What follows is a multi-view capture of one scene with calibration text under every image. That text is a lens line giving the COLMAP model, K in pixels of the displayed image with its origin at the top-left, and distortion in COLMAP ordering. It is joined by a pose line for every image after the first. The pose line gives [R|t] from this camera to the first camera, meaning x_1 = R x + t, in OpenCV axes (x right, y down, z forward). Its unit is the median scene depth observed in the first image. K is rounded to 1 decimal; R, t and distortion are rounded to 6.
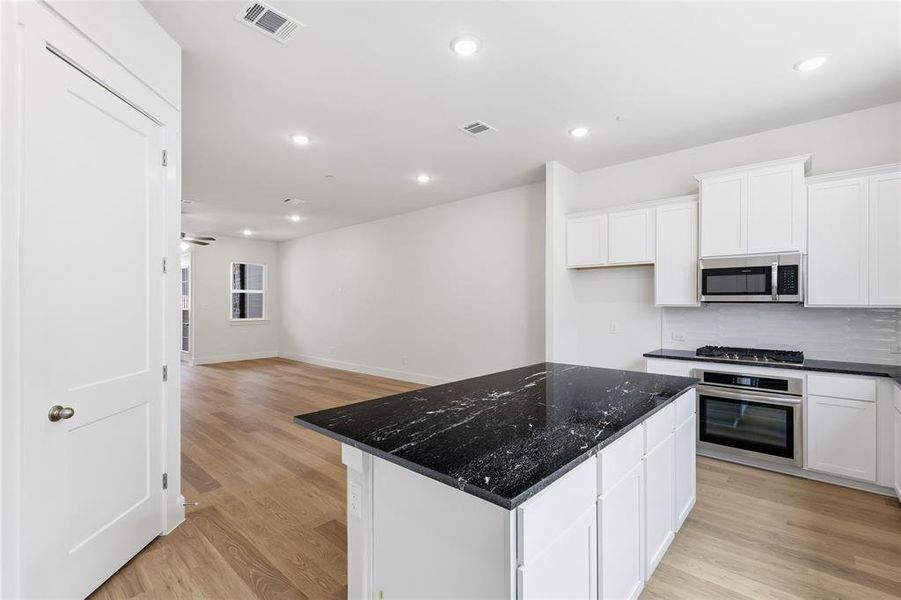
lens RADIAL K [[400.7, 0, 453.6], [0, 400.7, 302.6], [0, 0, 1]] dist [0.005692, -0.000232]
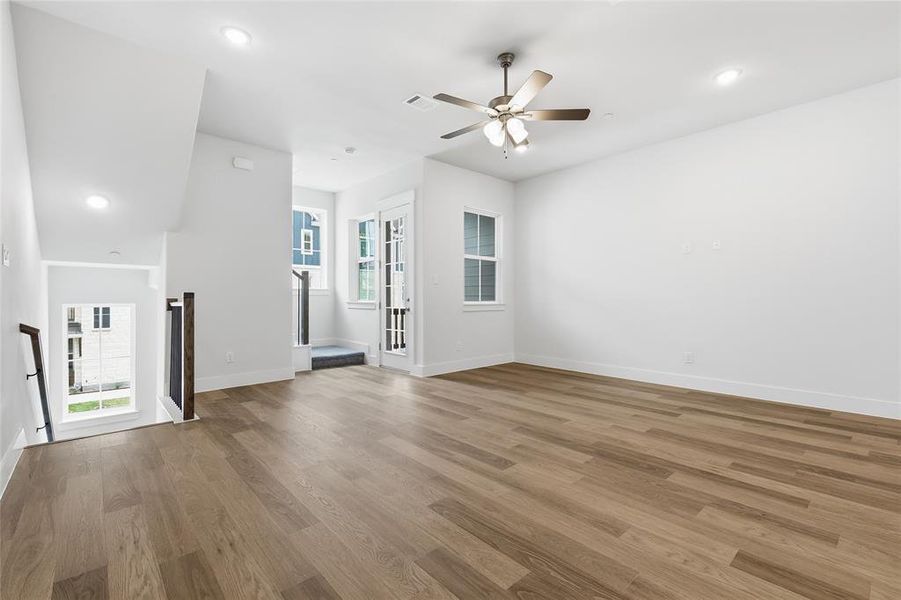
lens RADIAL K [[400.7, 0, 452.9], [0, 400.7, 305.1], [0, 0, 1]] dist [0.005692, -0.000232]
pose [[0.994437, 0.001818, -0.105321, -1.490603], [0.000429, 0.999773, 0.021312, 0.098586], [0.105335, -0.021239, 0.994210, 1.145446]]
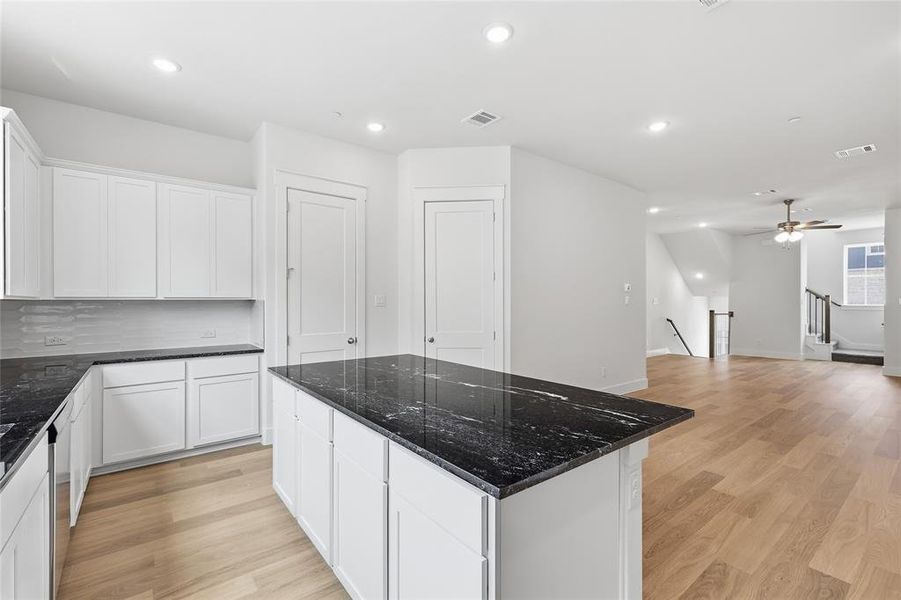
lens RADIAL K [[400.7, 0, 451.6], [0, 400.7, 300.3], [0, 0, 1]] dist [0.005692, -0.000232]
pose [[-0.163335, 0.000496, -0.986570, 0.785868], [0.003901, 0.999992, -0.000143, 0.011237], [0.986563, -0.003872, -0.163336, 0.795643]]
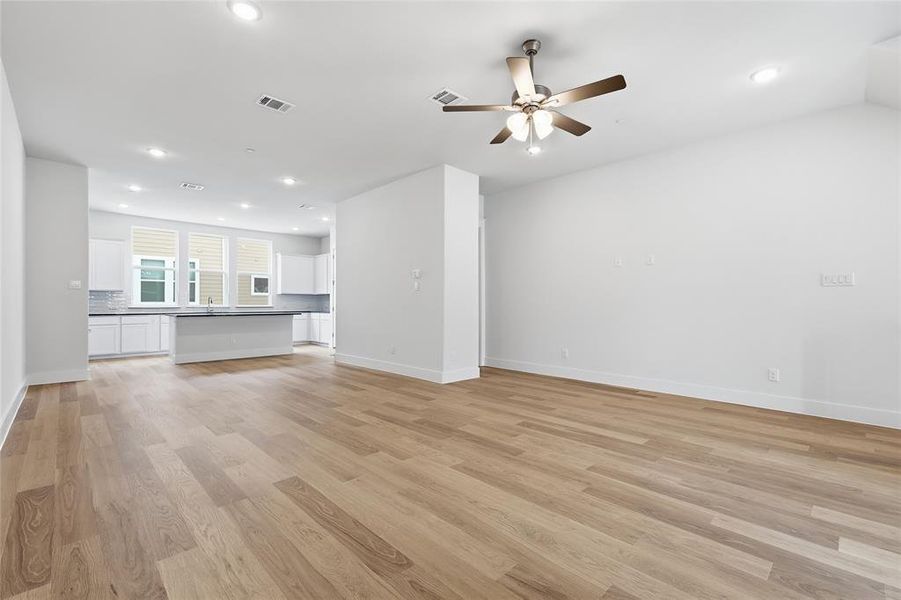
lens RADIAL K [[394.4, 0, 456.6], [0, 394.4, 299.9], [0, 0, 1]] dist [-0.001334, 0.000715]
pose [[-0.998421, -0.000100, 0.056178, -1.350123], [-0.001068, 0.999851, -0.017204, 0.105180], [-0.056168, -0.017236, -0.998273, 2.999651]]
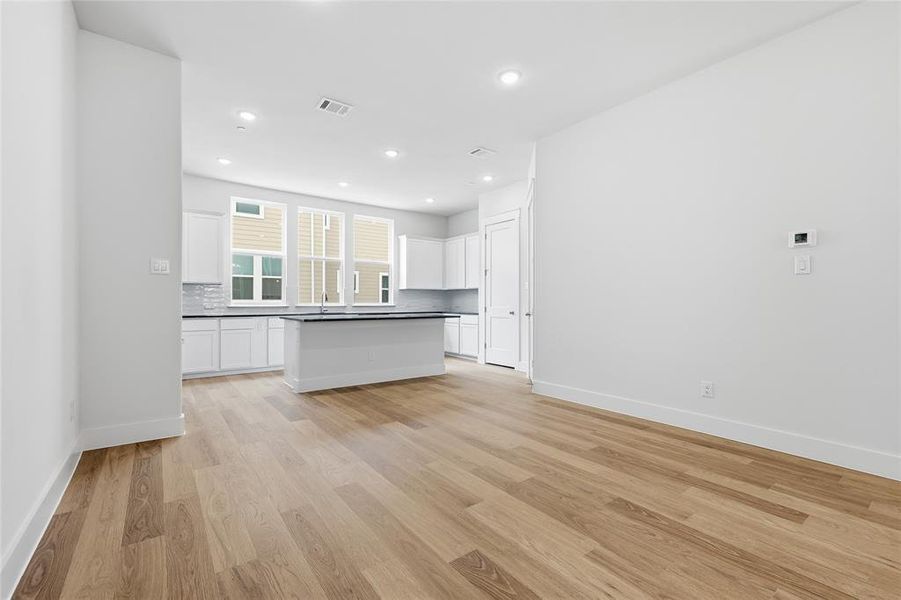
lens RADIAL K [[400.7, 0, 450.6], [0, 400.7, 303.9], [0, 0, 1]] dist [0.005692, -0.000232]
pose [[-0.979430, -0.001402, 0.201779, -0.519205], [-0.002490, 0.999984, -0.005137, 0.106488], [-0.201768, -0.005534, -0.979418, 2.238220]]
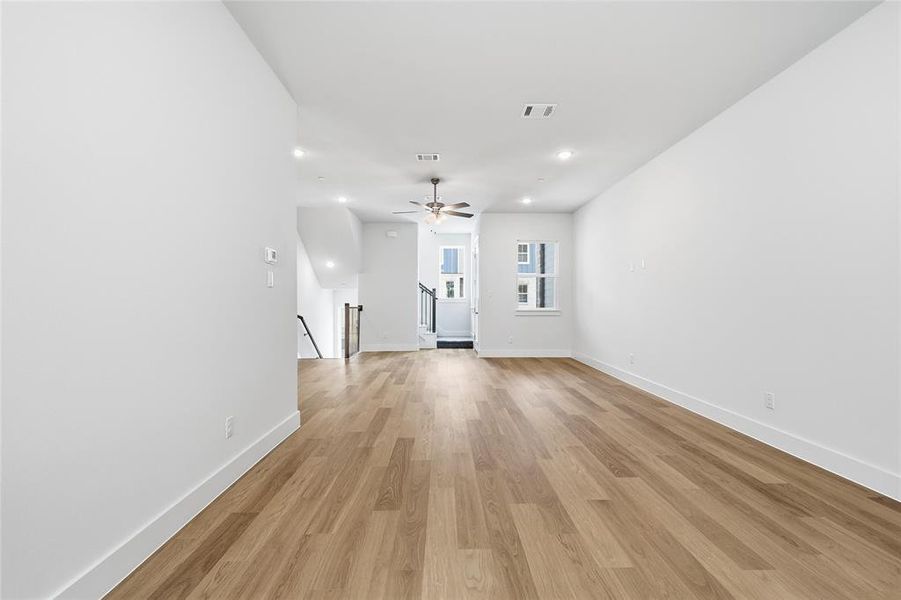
lens RADIAL K [[400.7, 0, 449.1], [0, 400.7, 304.2], [0, 0, 1]] dist [0.005692, -0.000232]
pose [[0.682371, 0.007542, -0.730967, -0.089056], [0.002003, 0.999924, 0.012188, 0.065237], [0.731004, -0.009781, 0.682304, 0.925815]]
